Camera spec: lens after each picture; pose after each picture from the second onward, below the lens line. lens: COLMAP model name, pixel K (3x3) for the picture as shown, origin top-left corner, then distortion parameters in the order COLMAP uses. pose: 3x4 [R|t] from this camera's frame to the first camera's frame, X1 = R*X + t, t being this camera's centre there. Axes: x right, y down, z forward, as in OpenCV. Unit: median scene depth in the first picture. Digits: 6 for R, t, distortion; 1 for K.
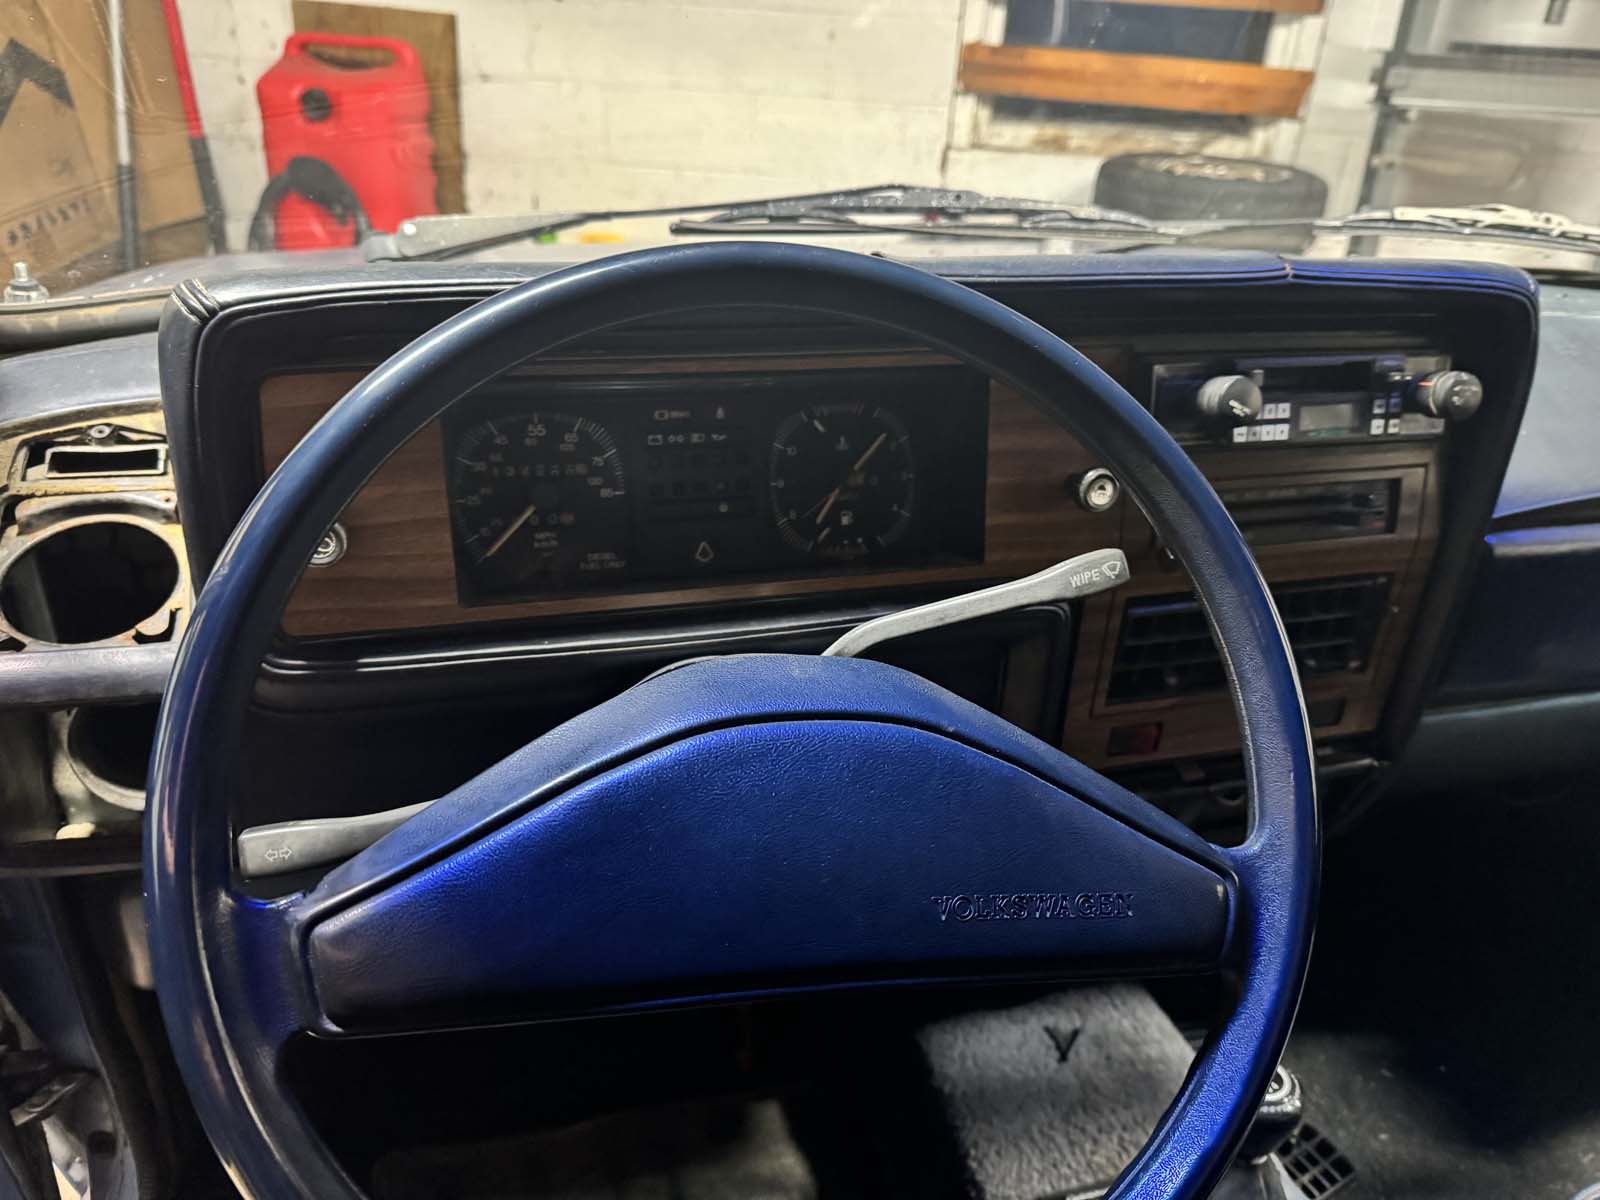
lens RADIAL K [[1164.7, 0, 800.0], [0, 1164.7, 600.0], [0, 0, 1]] dist [0.000727, -0.038691]
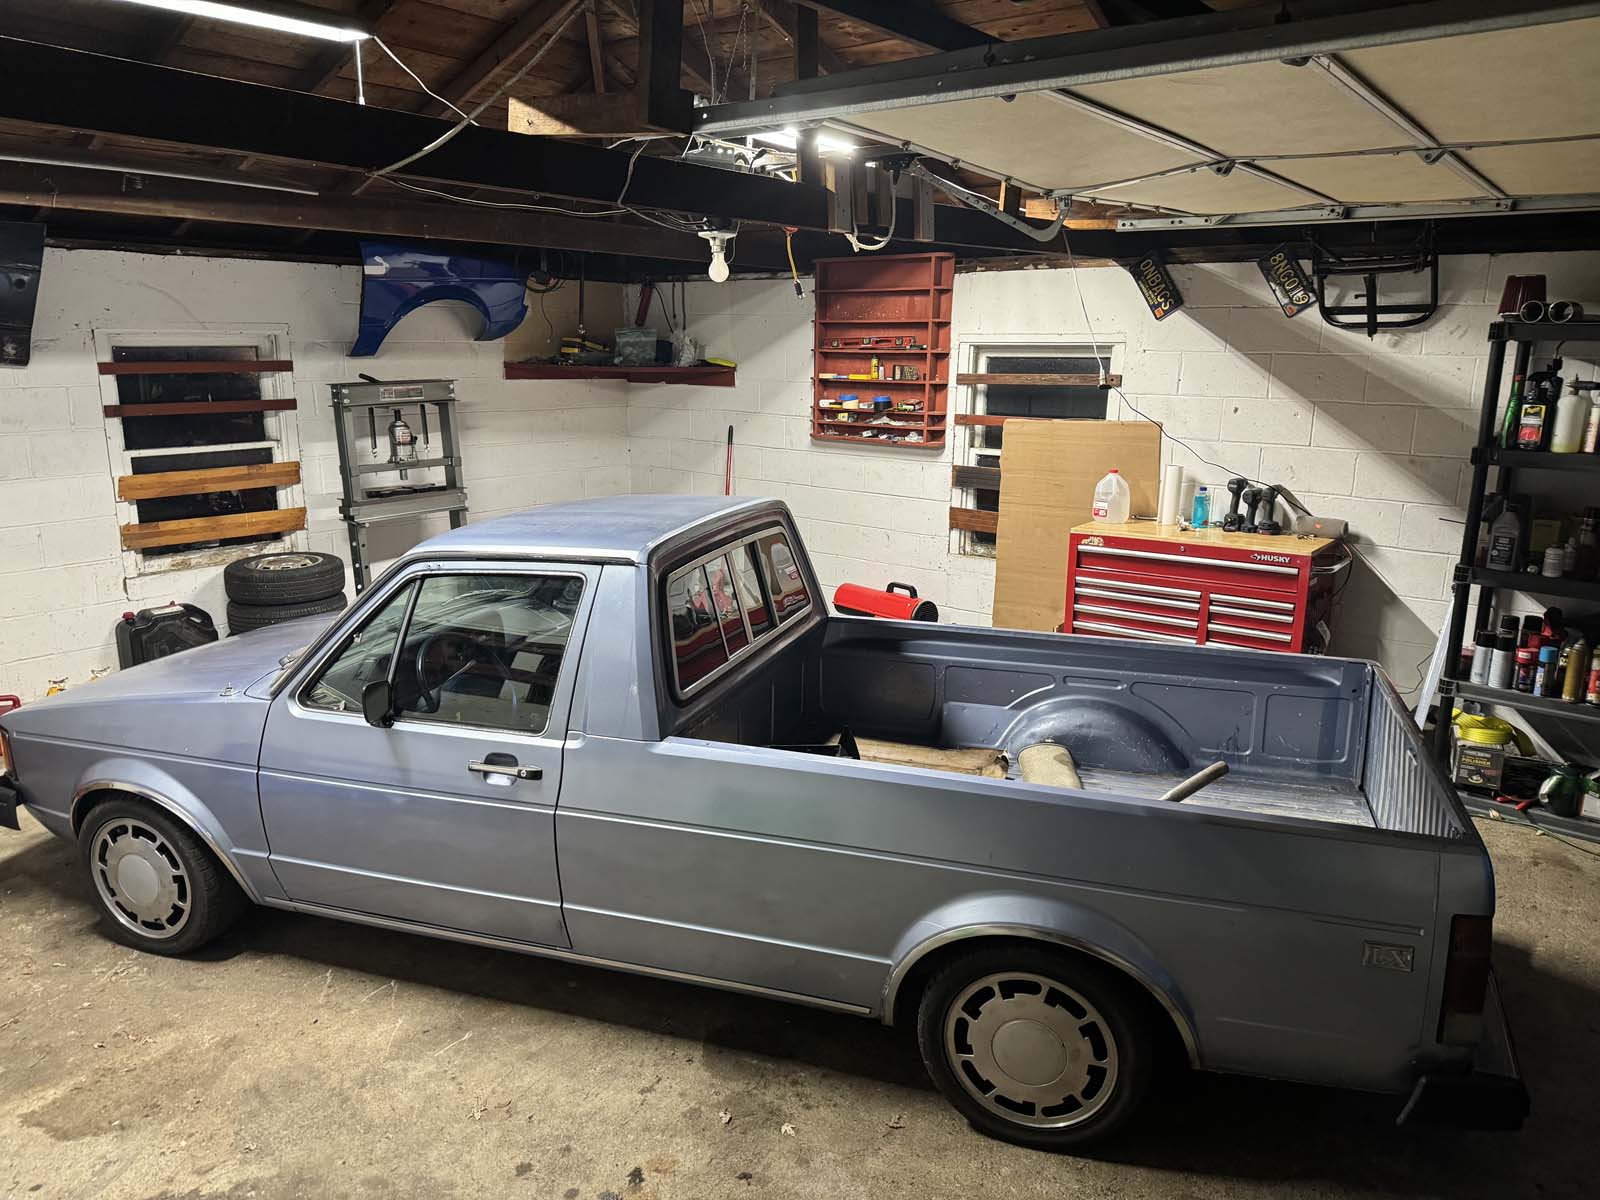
lens RADIAL K [[1098.4, 0, 800.0], [0, 1098.4, 600.0], [0, 0, 1]] dist [0.025748, -0.023633]
pose [[0.570209, -0.232984, 0.787769, -0.713398], [0.407524, 0.912852, -0.024999, 0.119609], [-0.713292, 0.335289, 0.615464, -0.882261]]
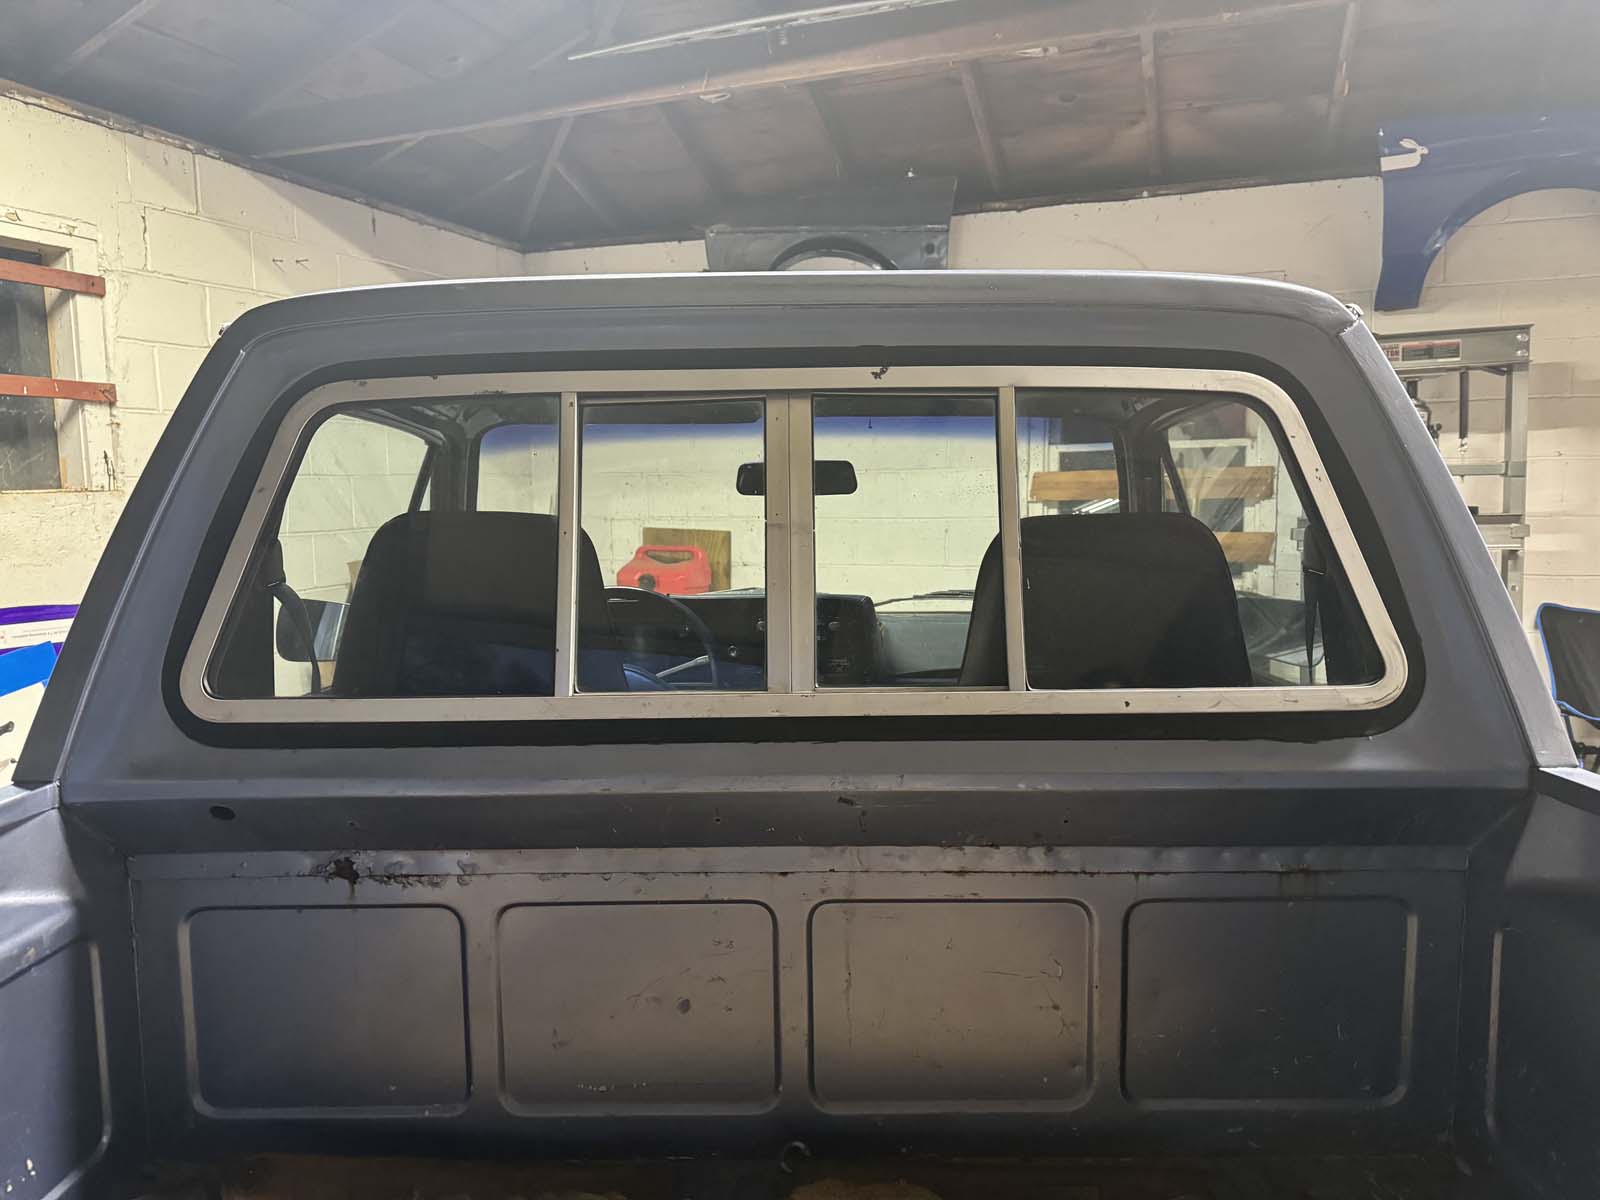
lens RADIAL K [[1108.0, 0, 800.0], [0, 1108.0, 600.0], [0, 0, 1]] dist [0.048179, -0.060269]
pose [[0.957154, -0.038664, -0.286985, 0.297460], [-0.073907, 0.925608, -0.371197, 0.211200], [0.279988, 0.376503, 0.883092, -0.423374]]
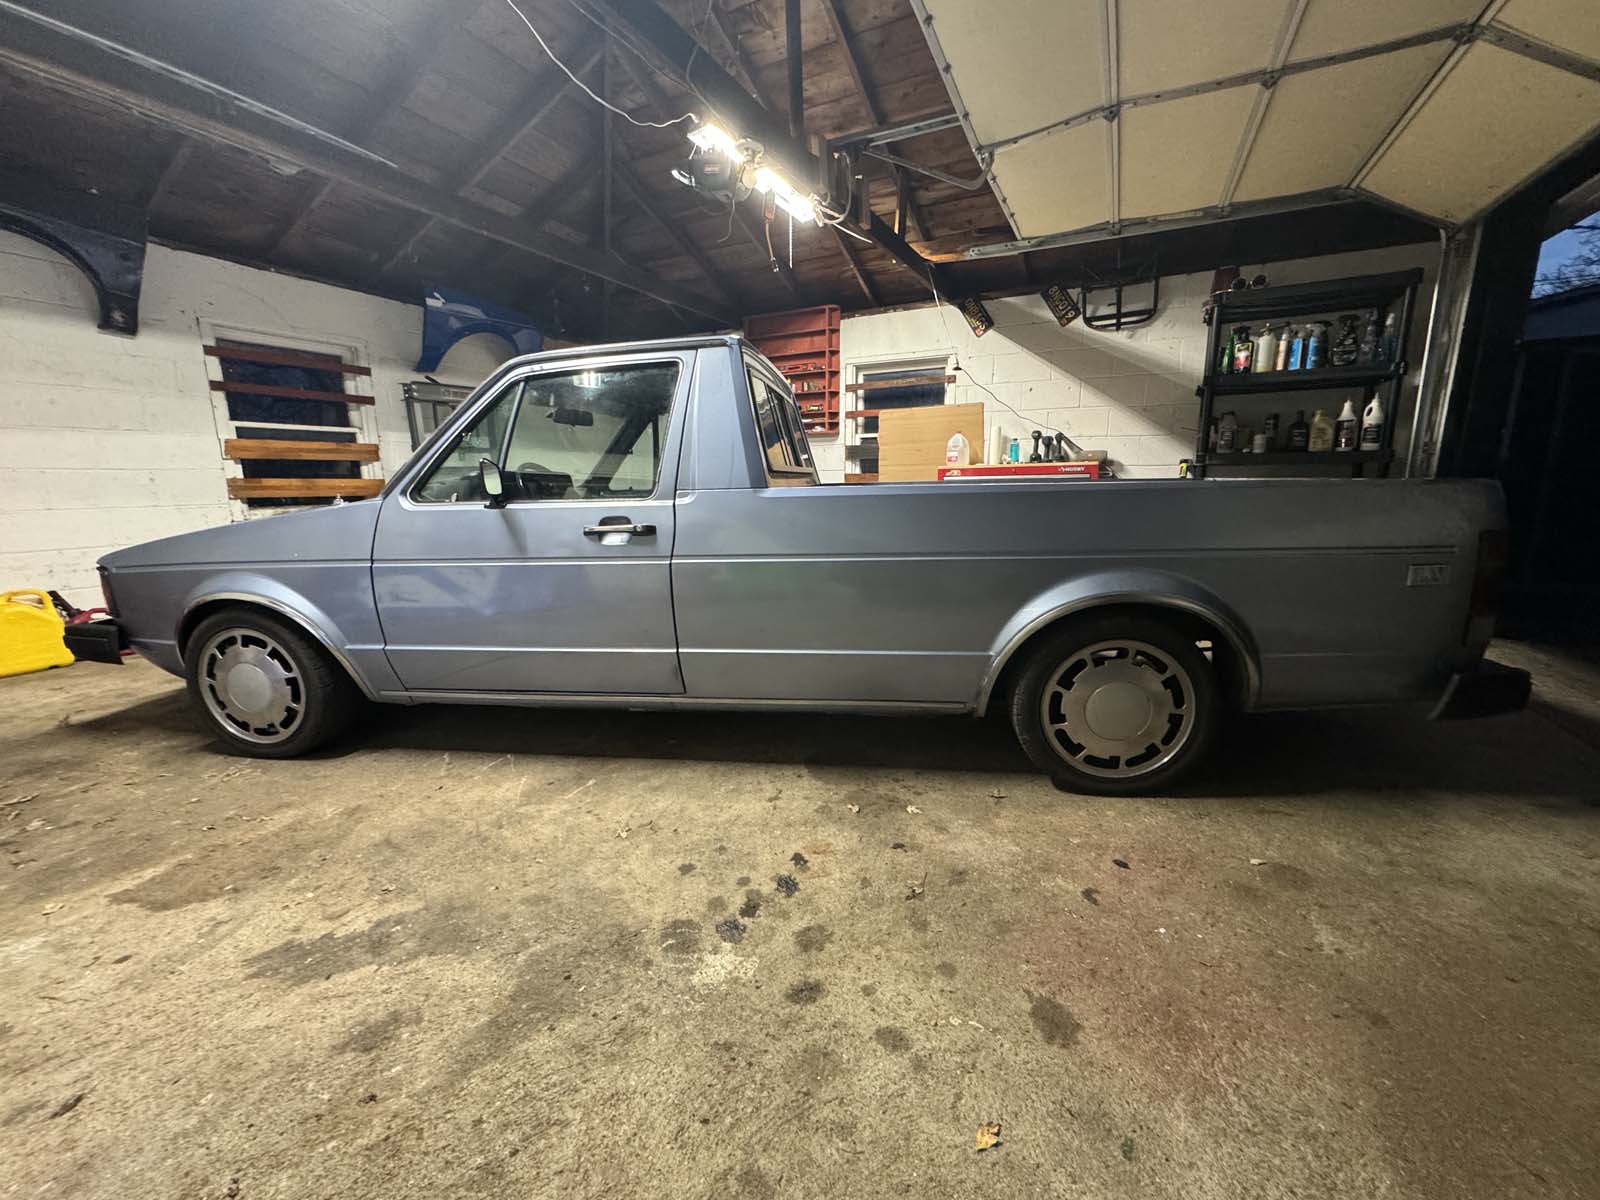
lens RADIAL K [[628.1, 0, 800.9], [0, 628.1, 594.9], [0, 0, 1]] dist [-0.001180, -0.000057]
pose [[0.403205, -0.226053, 0.886750, -0.616121], [0.460845, 0.887324, 0.016653, 0.257781], [-0.790599, 0.401940, 0.461949, -0.433122]]
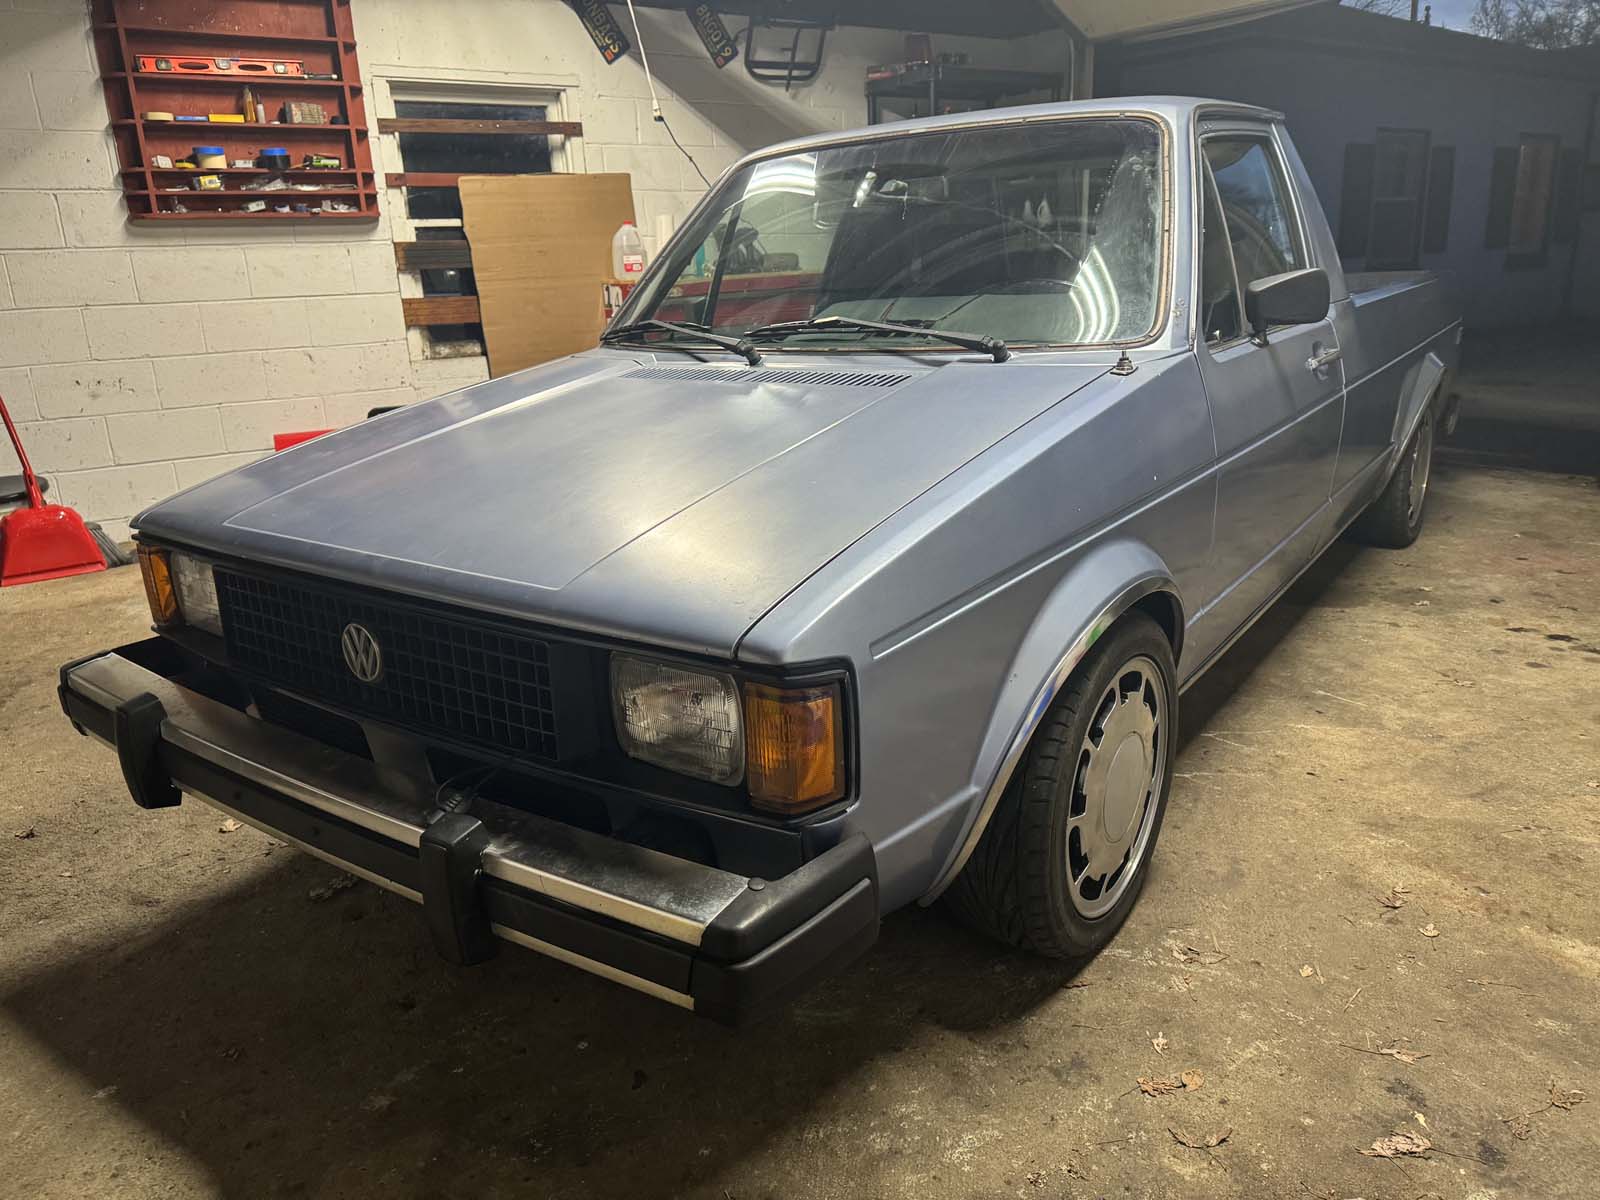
lens RADIAL K [[1098.4, 0, 800.0], [0, 1098.4, 600.0], [0, 0, 1]] dist [0.025748, -0.023633]
pose [[-0.606861, -0.263425, 0.749885, -0.564686], [0.382626, 0.730130, 0.566134, -0.389461], [-0.696647, 0.630490, -0.342294, 0.681293]]
